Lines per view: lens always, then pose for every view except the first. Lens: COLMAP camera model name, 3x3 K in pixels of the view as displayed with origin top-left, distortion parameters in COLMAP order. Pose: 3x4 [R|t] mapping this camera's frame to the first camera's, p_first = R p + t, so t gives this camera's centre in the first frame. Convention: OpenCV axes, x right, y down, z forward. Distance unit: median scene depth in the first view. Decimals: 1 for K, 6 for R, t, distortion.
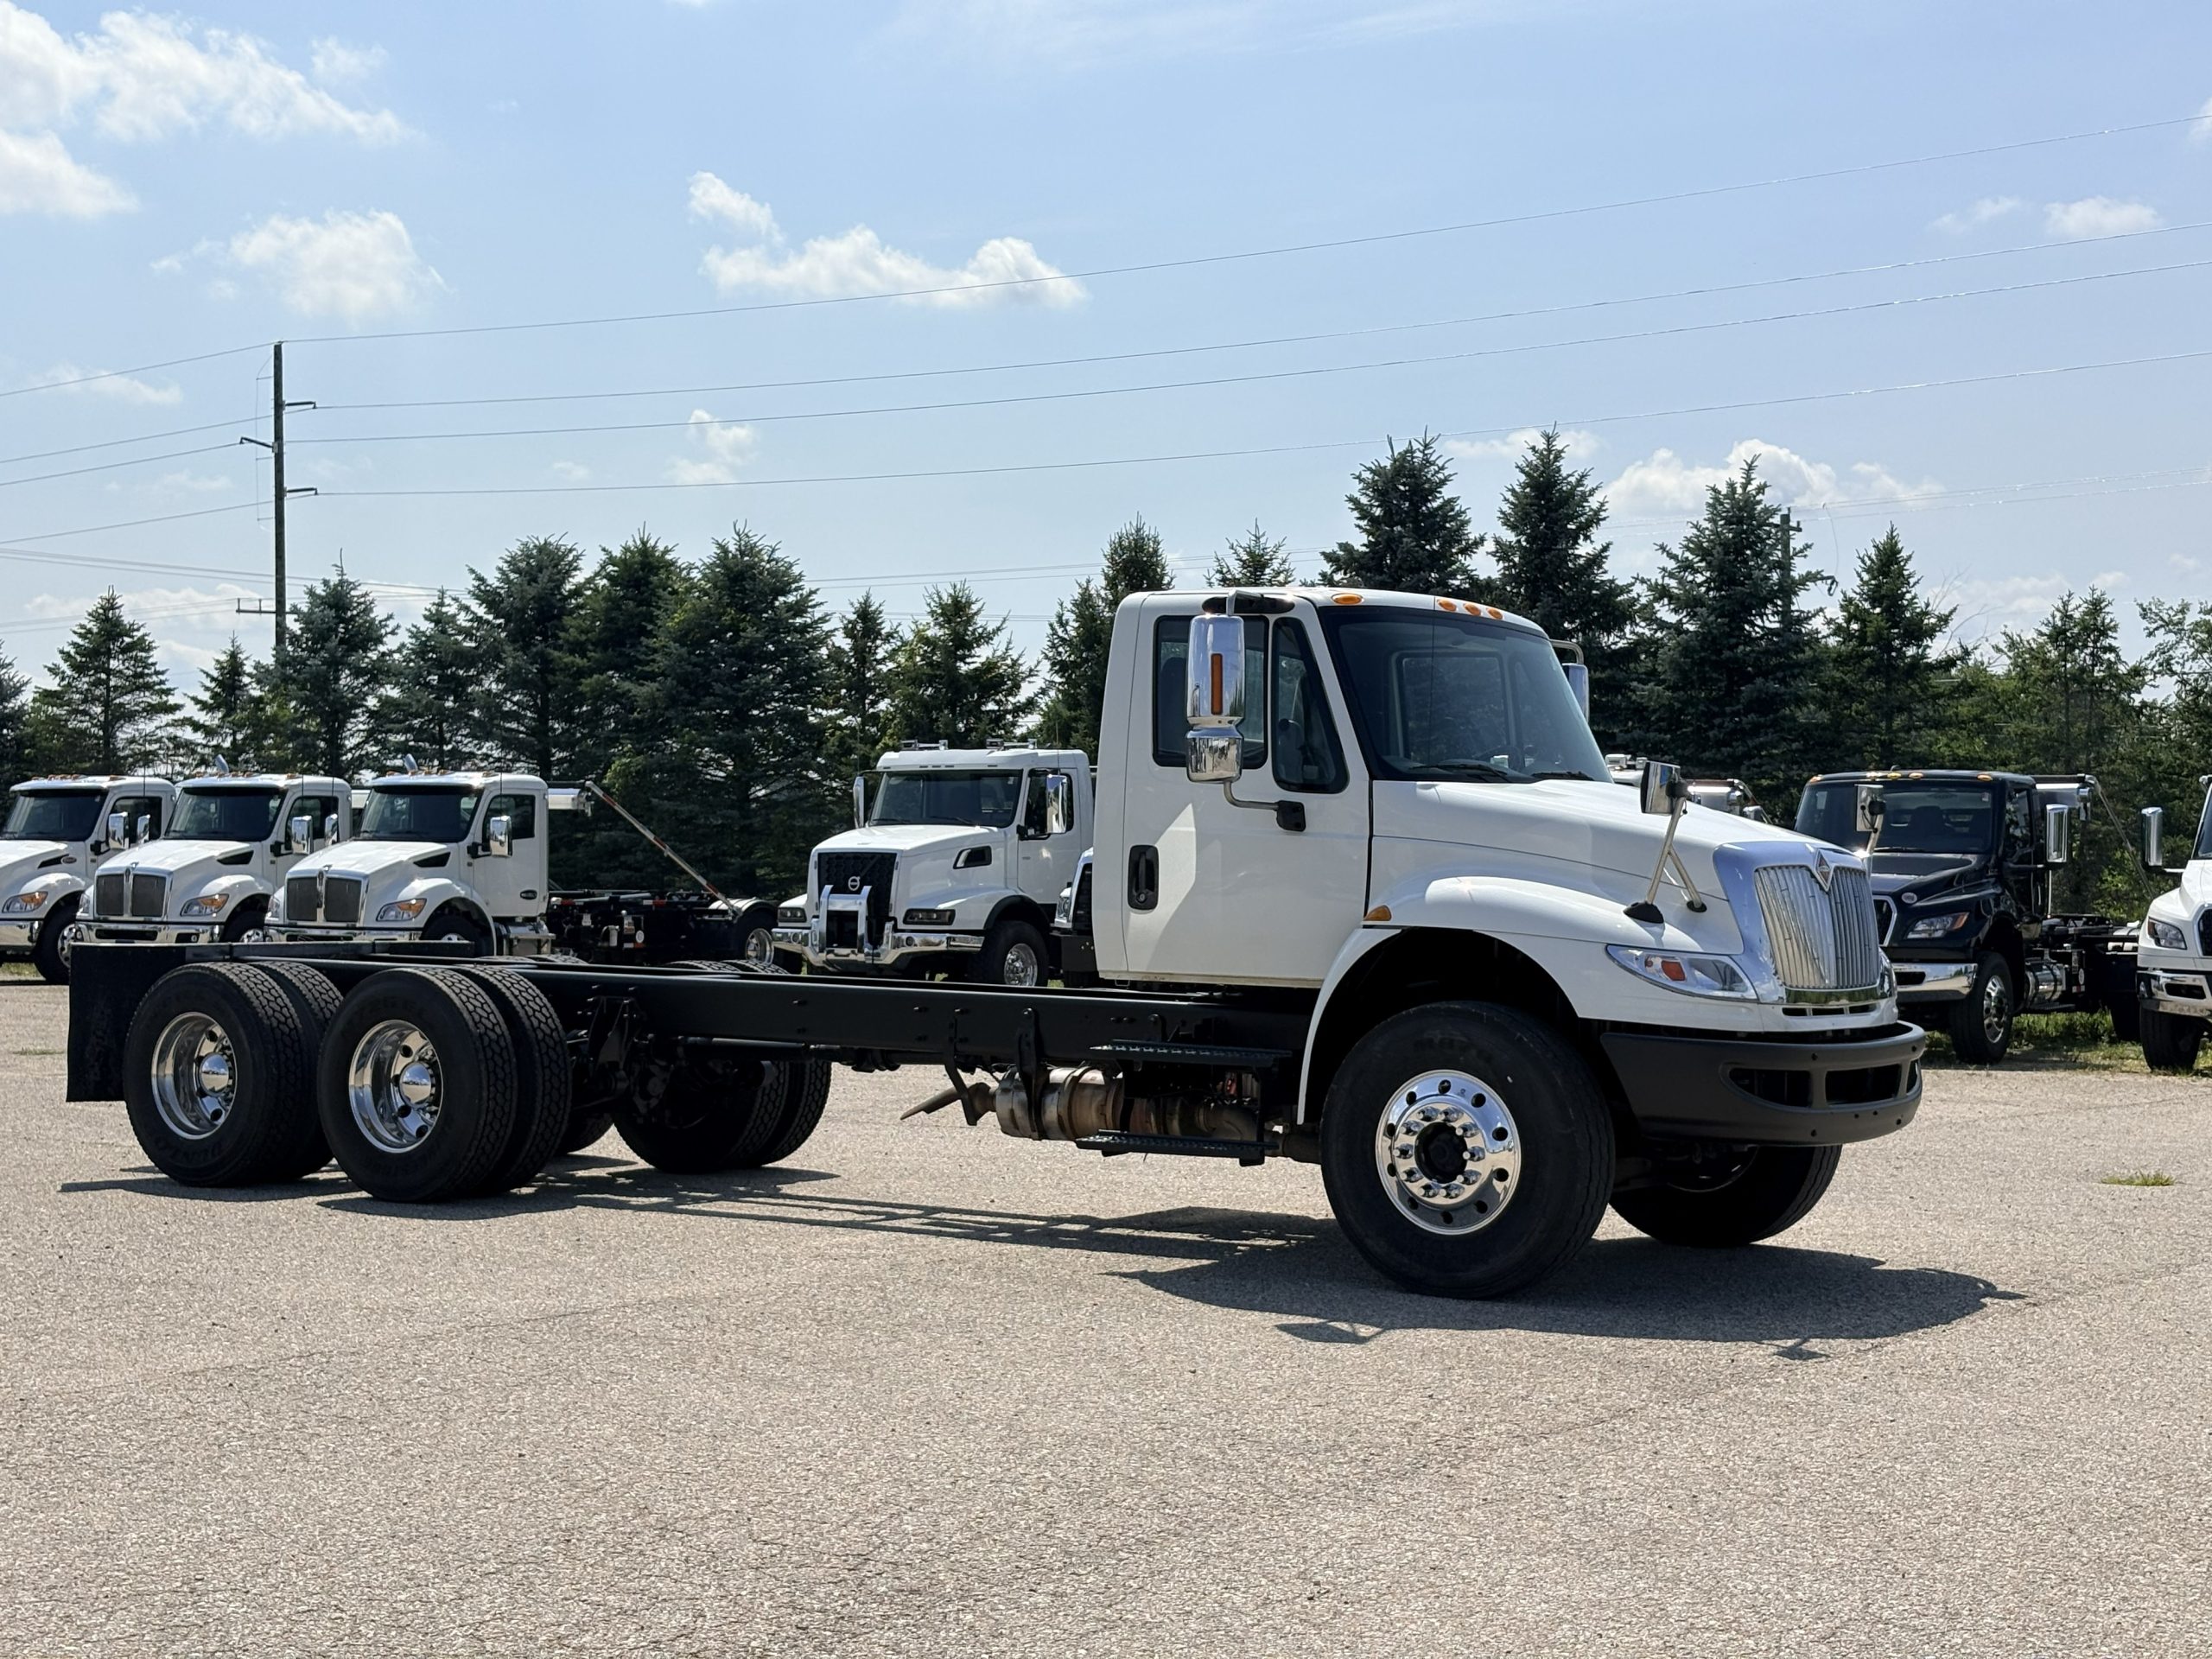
lens RADIAL K [[3316.0, 0, 1103.2], [0, 3316.0, 914.1], [0, 0, 1]] dist [0.089246, 0.000000]
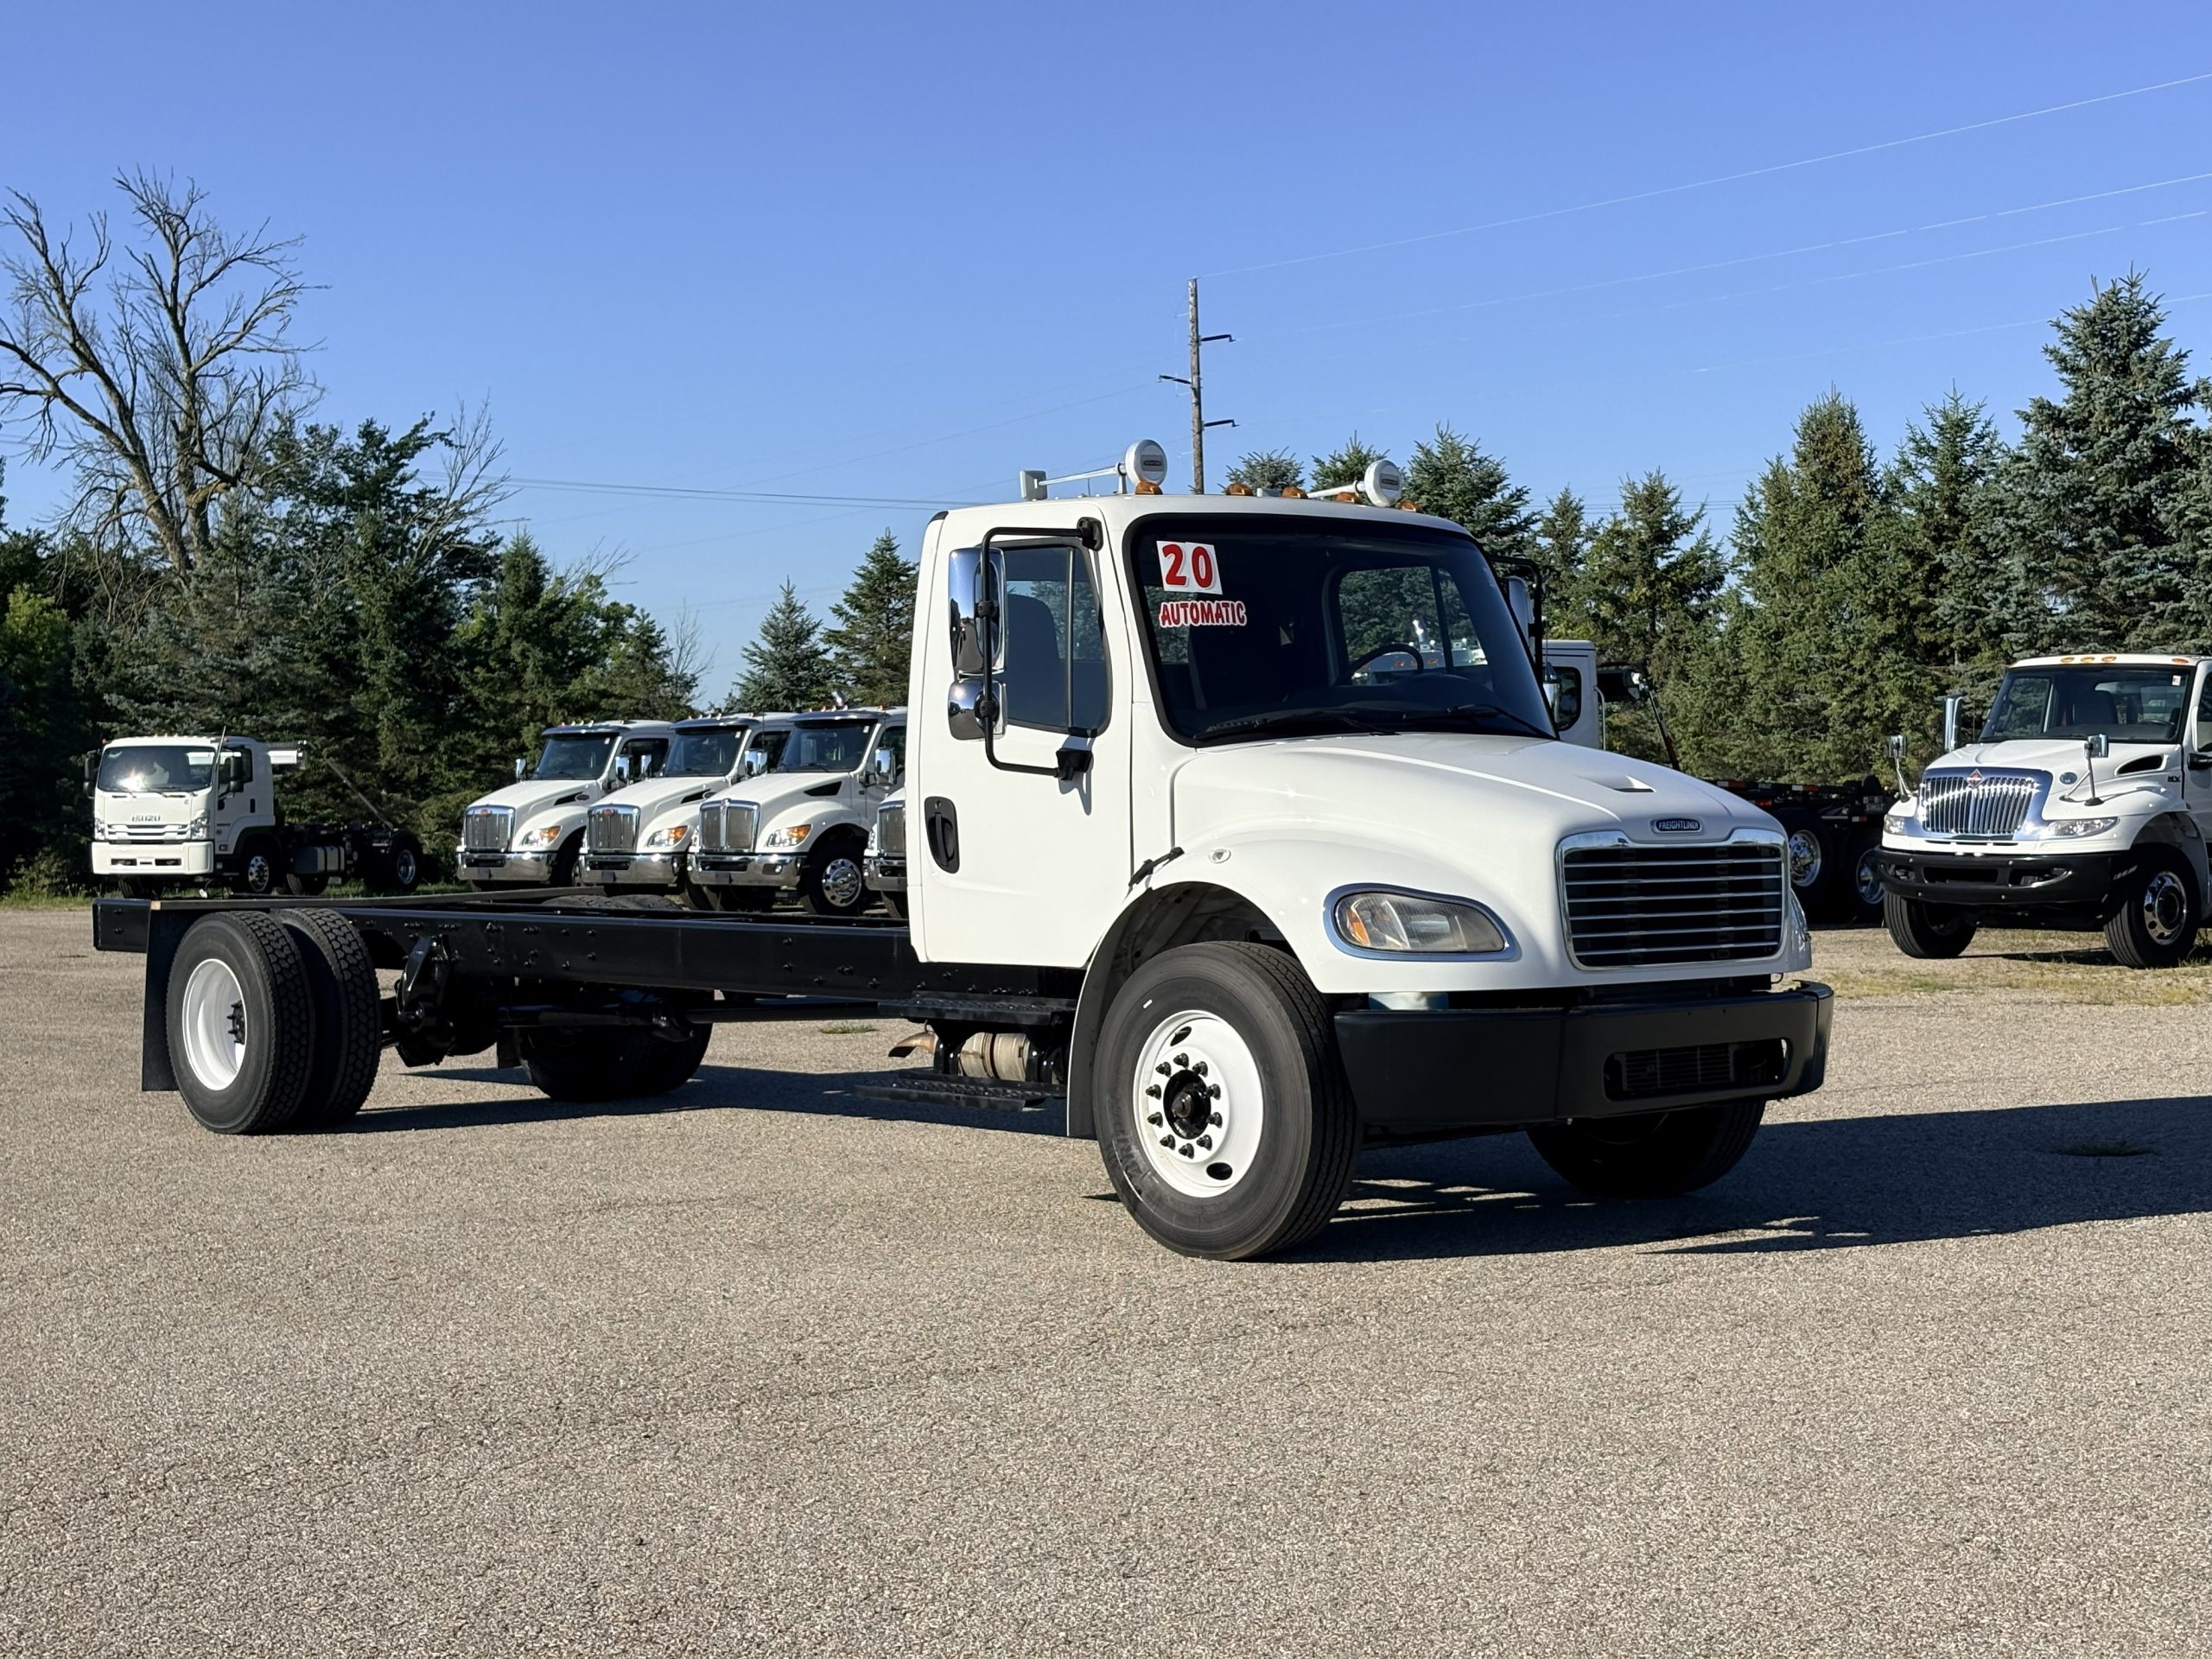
lens RADIAL K [[3316.0, 0, 1098.4], [0, 3316.0, 818.6], [0, 0, 1]] dist [0.089246, 0.000000]
pose [[0.943643, -0.024415, -0.330064, 0.127104], [0.023198, 0.999702, -0.007625, 0.001424], [0.330151, -0.000461, 0.943928, 0.069609]]
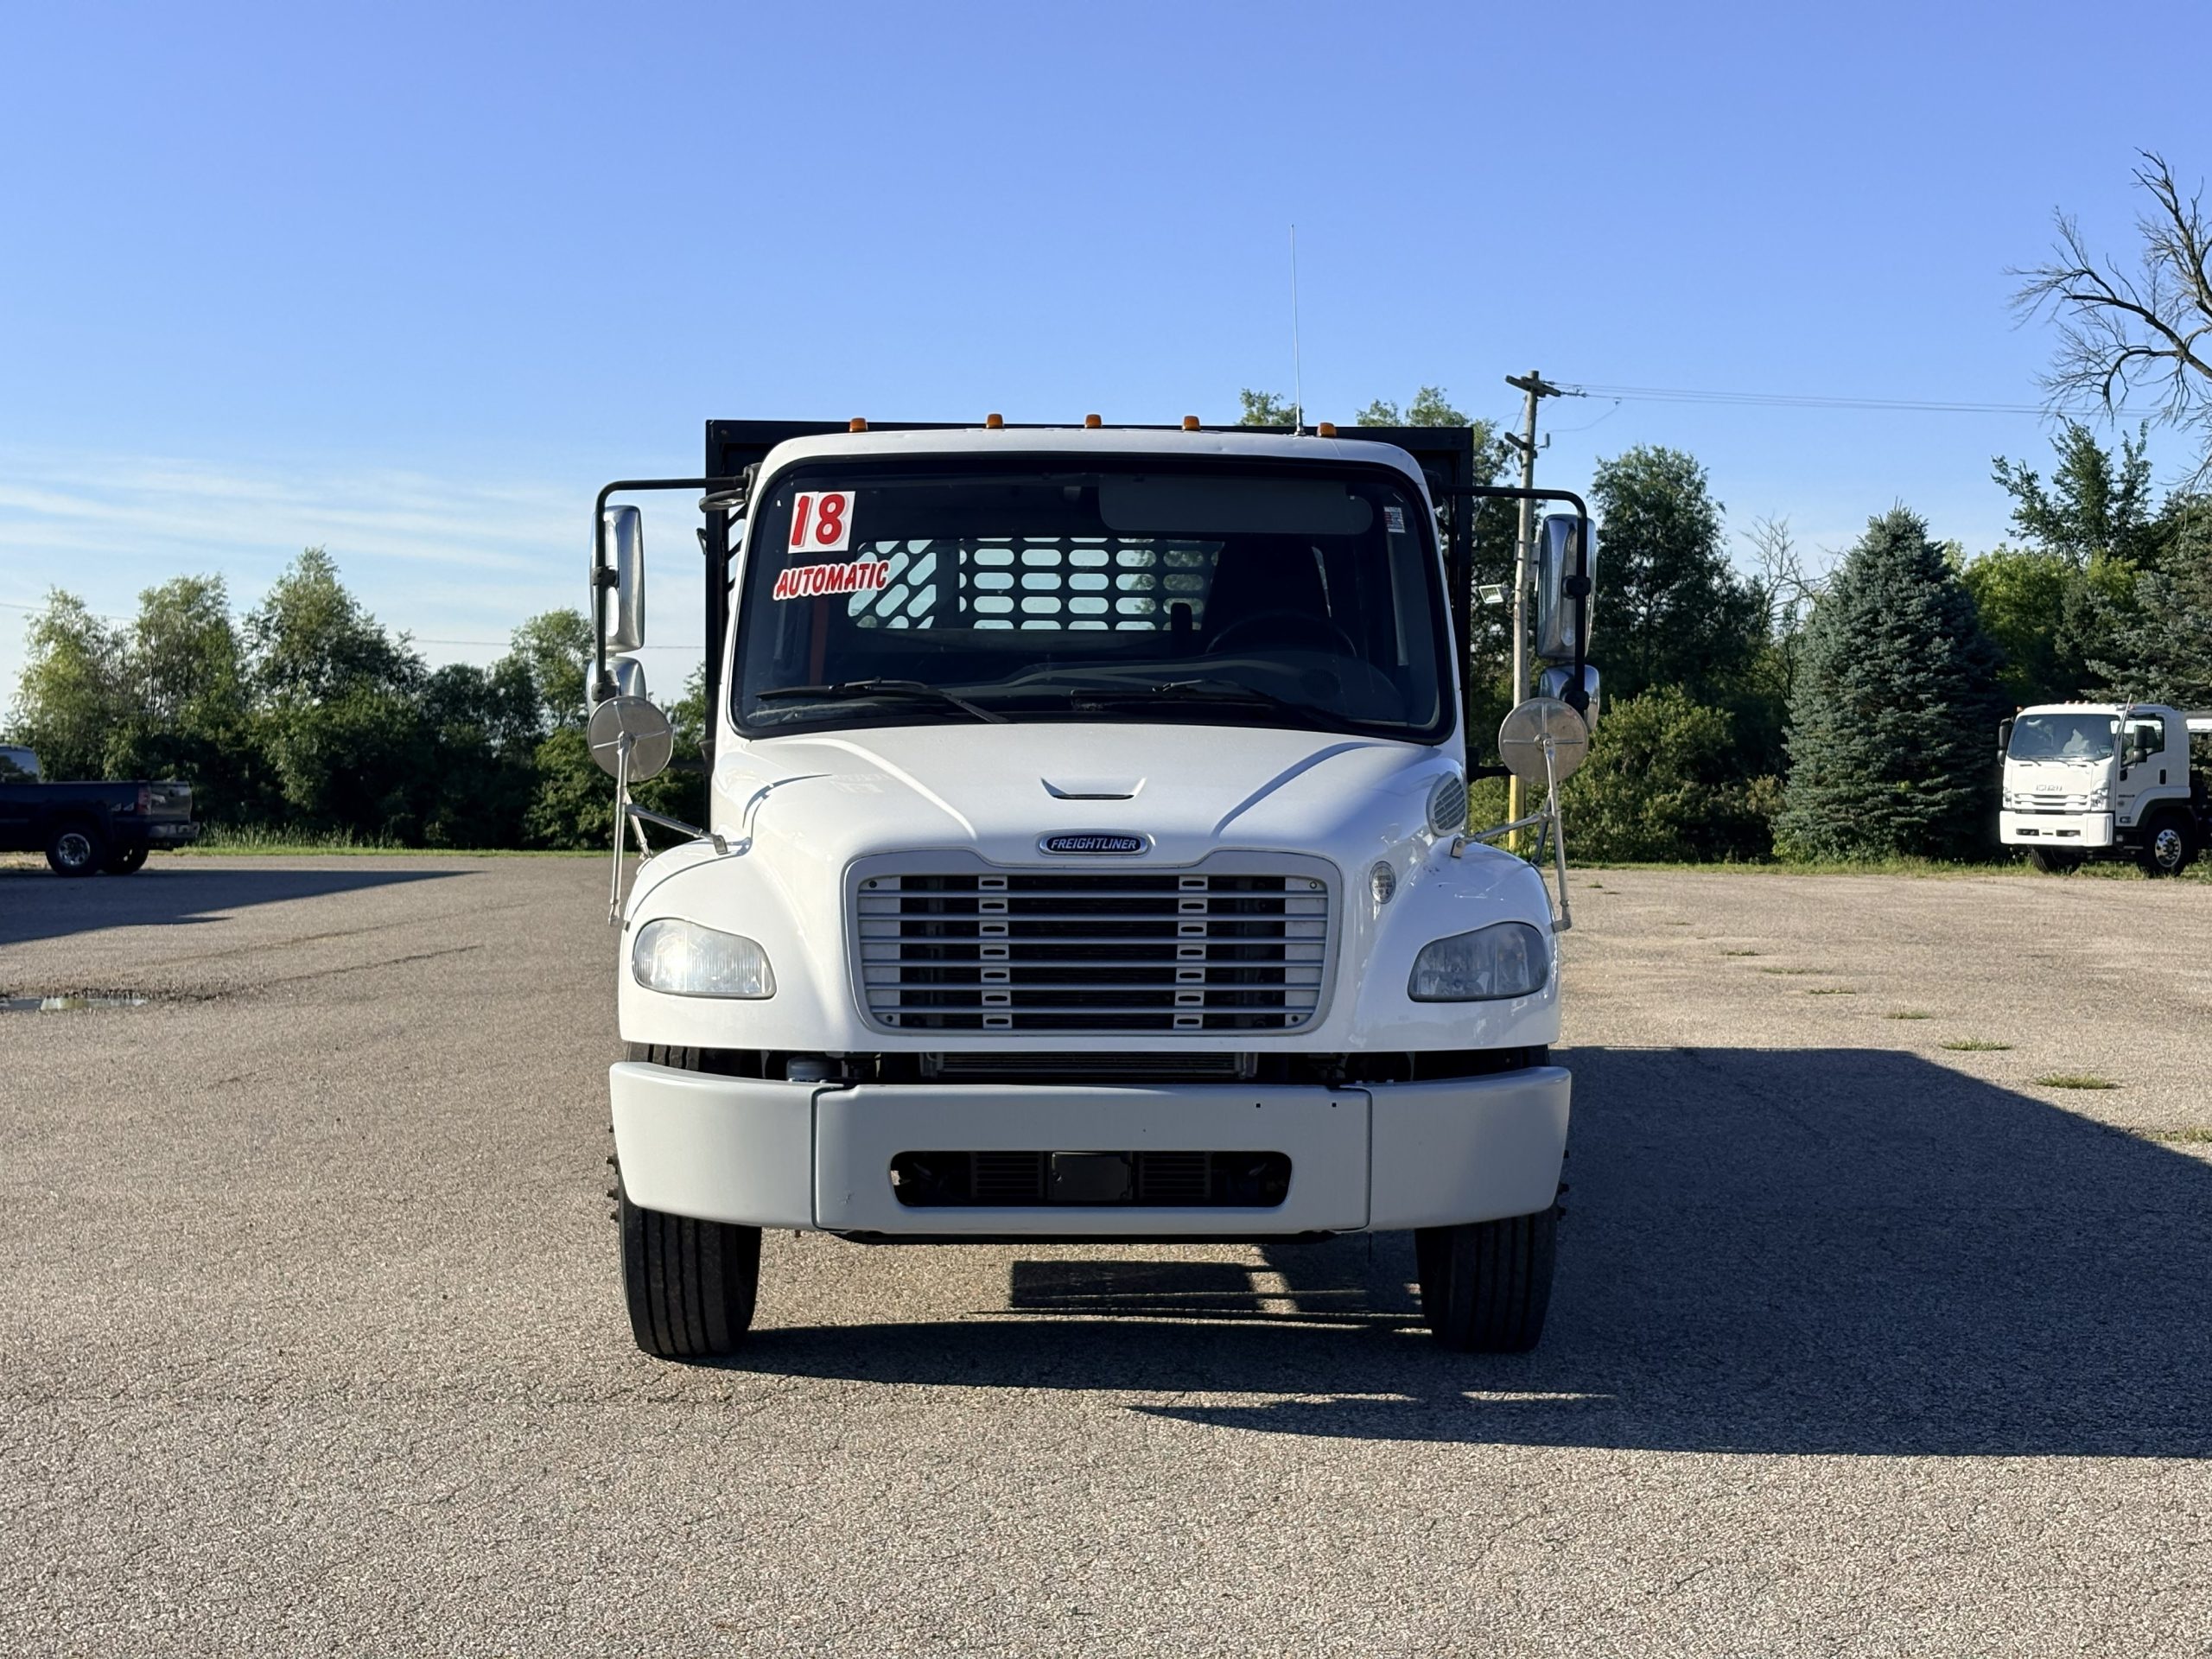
lens RADIAL K [[3316.0, 0, 1133.2], [0, 3316.0, 814.6], [0, 0, 1]] dist [0.089246, 0.000000]
pose [[0.530933, -0.001886, -0.847412, 0.225284], [-0.004060, 0.999980, -0.004769, 0.000713], [0.847404, 0.005972, 0.530915, 0.183217]]
